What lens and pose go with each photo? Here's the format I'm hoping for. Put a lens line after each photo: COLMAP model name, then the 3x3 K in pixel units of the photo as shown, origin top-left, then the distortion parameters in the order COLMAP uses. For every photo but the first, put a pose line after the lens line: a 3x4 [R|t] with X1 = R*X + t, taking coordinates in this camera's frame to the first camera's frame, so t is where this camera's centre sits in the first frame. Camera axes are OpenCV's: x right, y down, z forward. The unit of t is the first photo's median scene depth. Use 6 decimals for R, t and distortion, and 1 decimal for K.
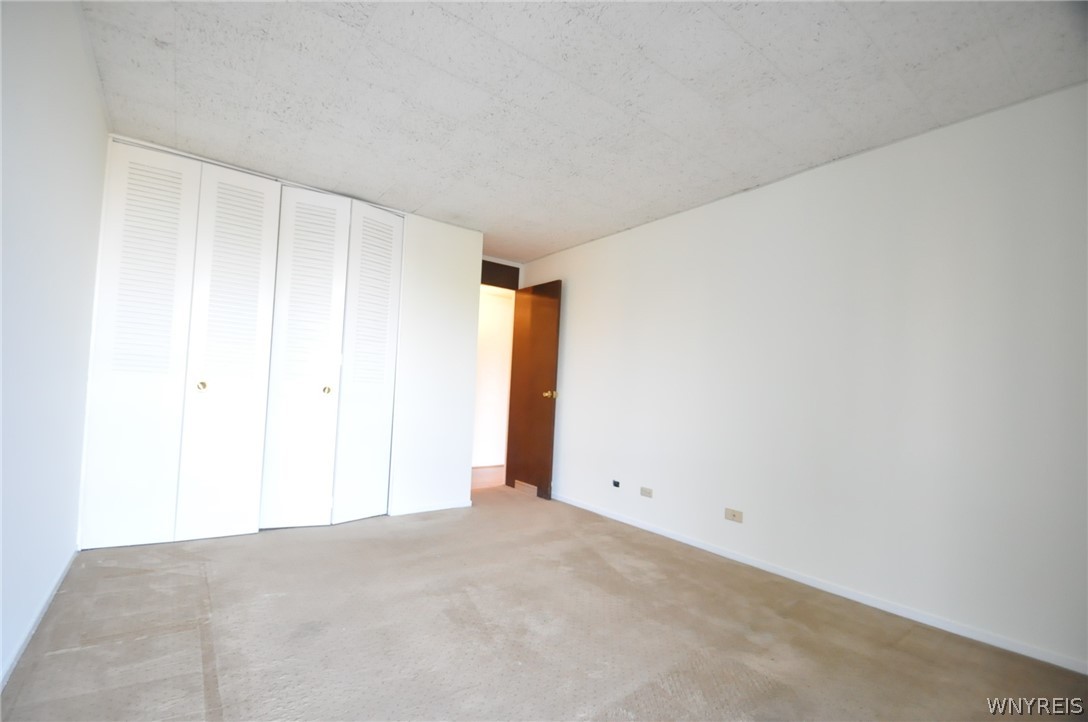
lens RADIAL K [[473.6, 0, 541.4], [0, 473.6, 367.4], [0, 0, 1]] dist [-0.004186, -0.001455]
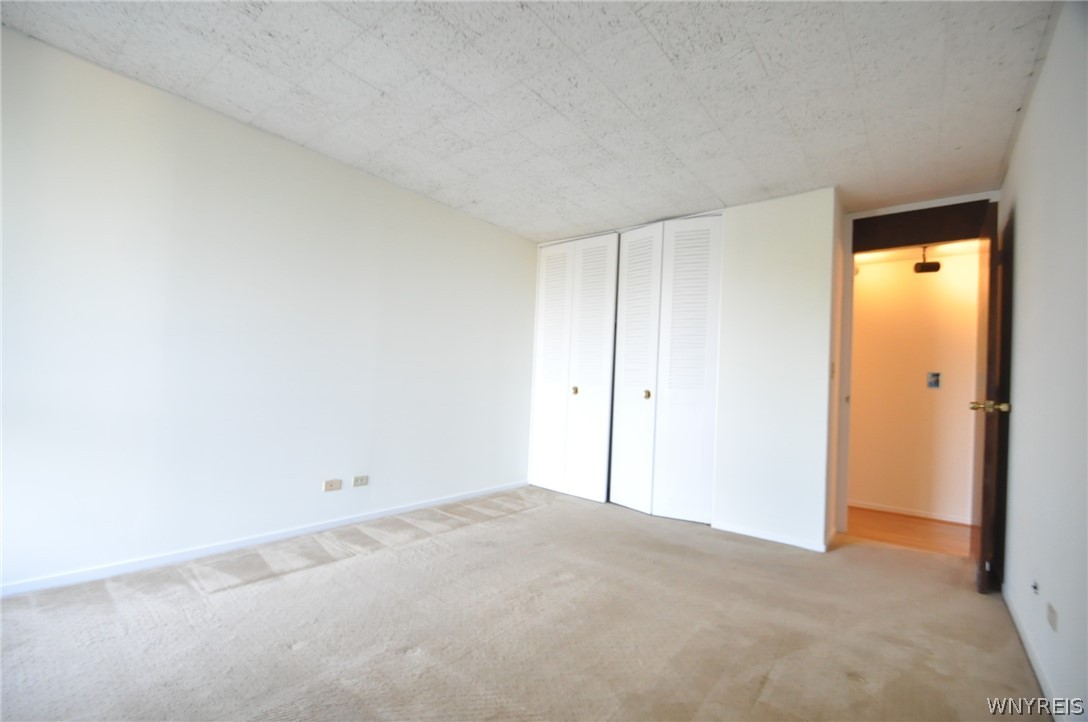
lens RADIAL K [[473.6, 0, 523.3], [0, 473.6, 374.8], [0, 0, 1]] dist [-0.004186, -0.001455]
pose [[0.224228, -0.055110, -0.972977, 0.590458], [0.013368, 0.998480, -0.053474, 0.055944], [0.974445, -0.001016, 0.224623, 0.444590]]
